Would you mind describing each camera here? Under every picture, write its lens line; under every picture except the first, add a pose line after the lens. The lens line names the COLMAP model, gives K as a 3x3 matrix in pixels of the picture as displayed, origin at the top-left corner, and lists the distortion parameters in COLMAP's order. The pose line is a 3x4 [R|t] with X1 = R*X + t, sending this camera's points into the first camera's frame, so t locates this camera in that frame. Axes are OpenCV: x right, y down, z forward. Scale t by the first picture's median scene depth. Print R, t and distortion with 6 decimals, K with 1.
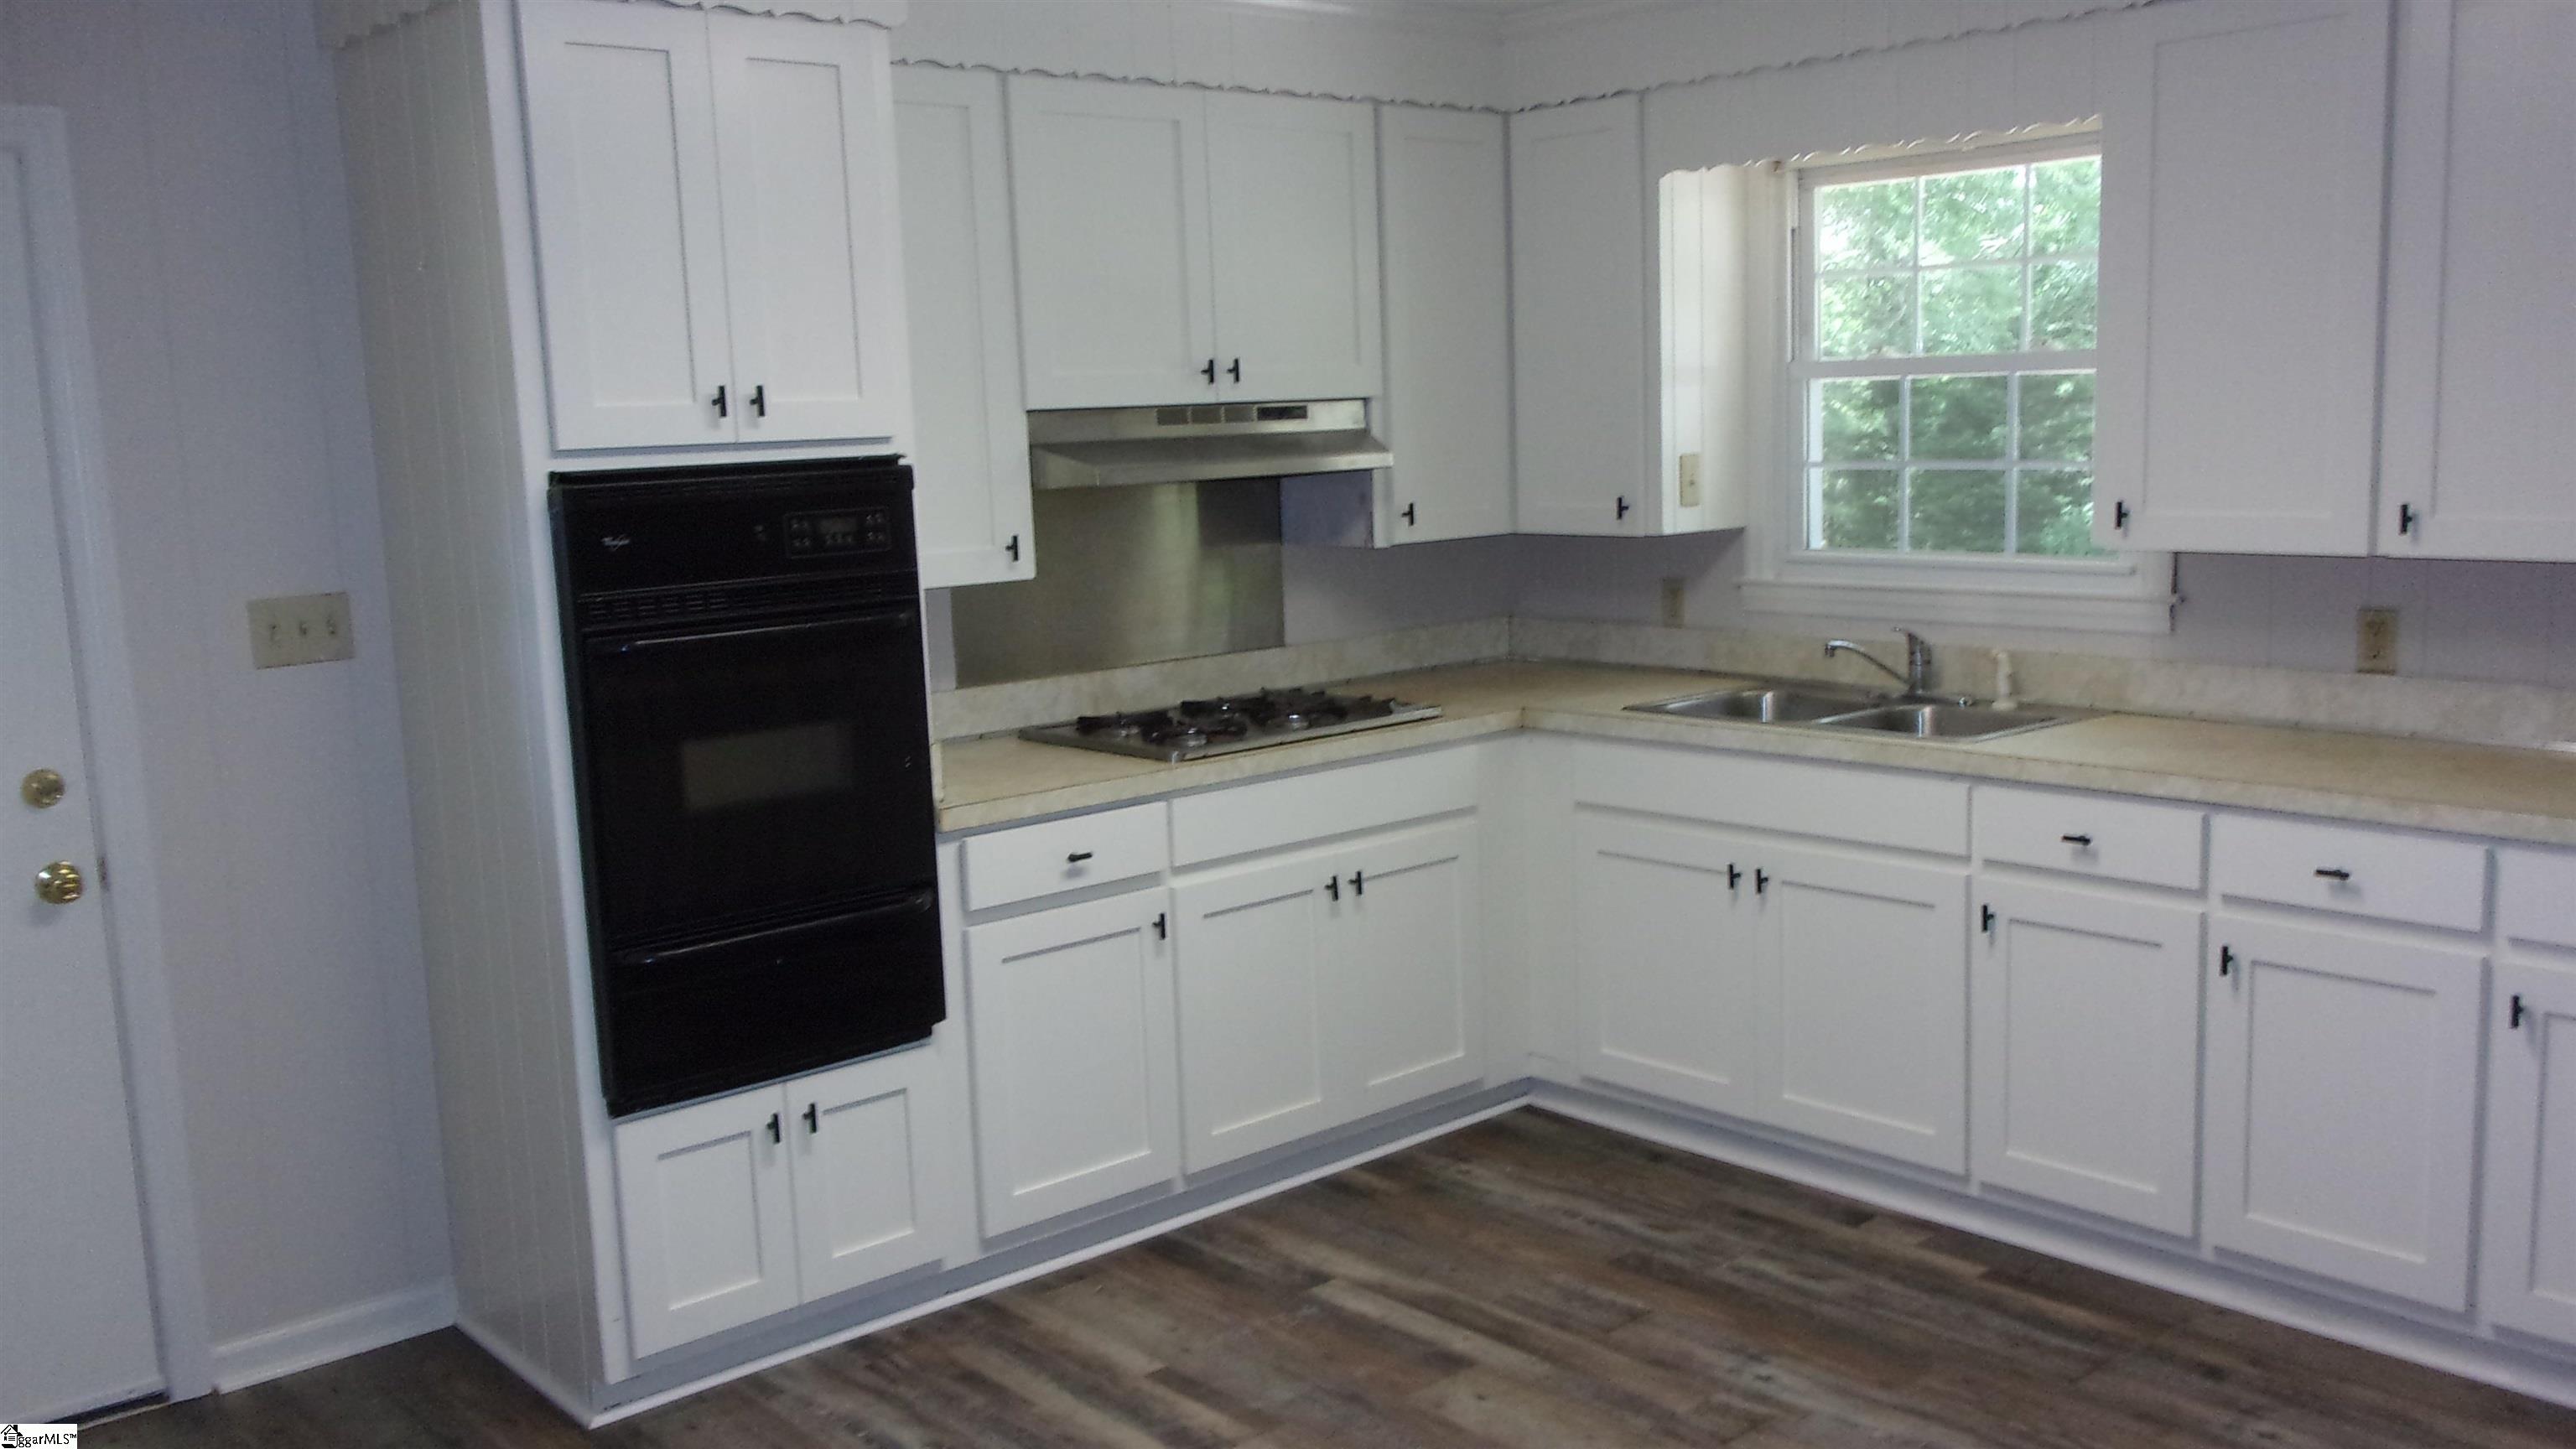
lens RADIAL K [[2176.0, 0, 1281.9], [0, 2176.0, 723.2], [0, 0, 1]] dist [0.011583, -0.021512]
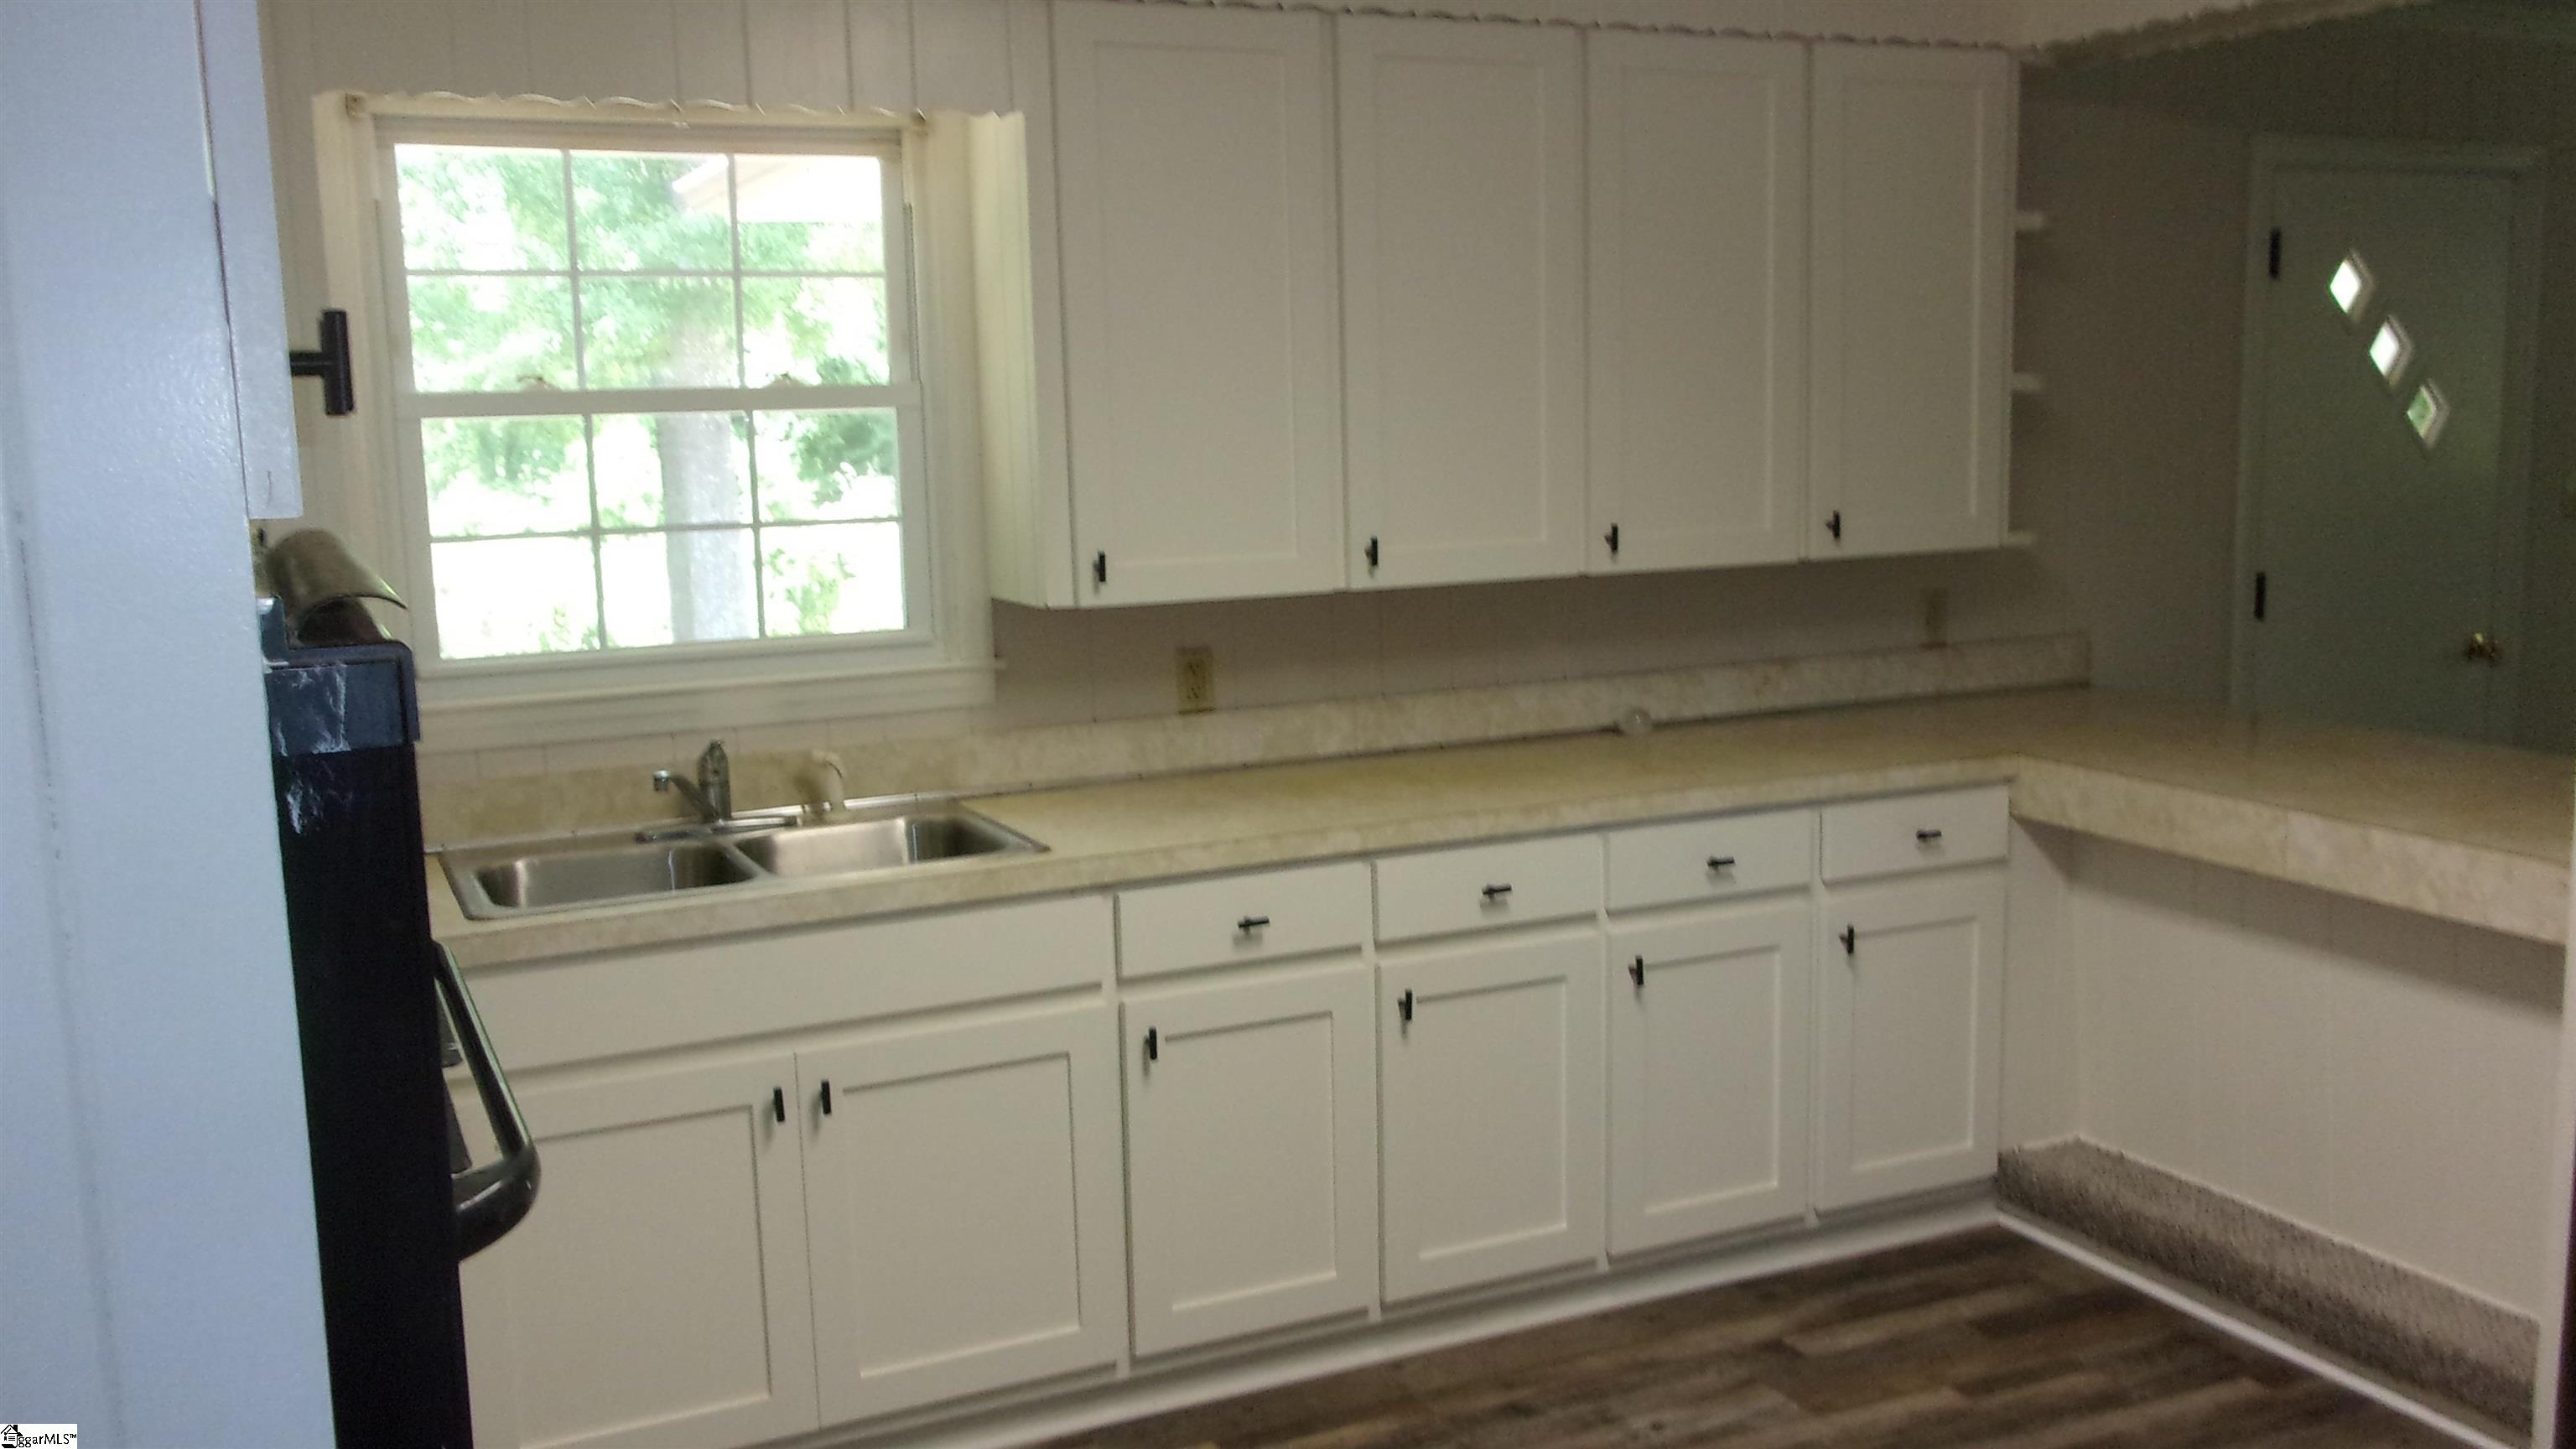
lens RADIAL K [[2176.0, 0, 1283.8], [0, 2176.0, 728.7], [0, 0, 1]] dist [0.011583, -0.021512]
pose [[0.281517, -0.115443, 0.952587, -0.463007], [0.156994, 0.984901, 0.072963, -0.086895], [-0.946626, 0.129010, 0.295390, 0.701190]]
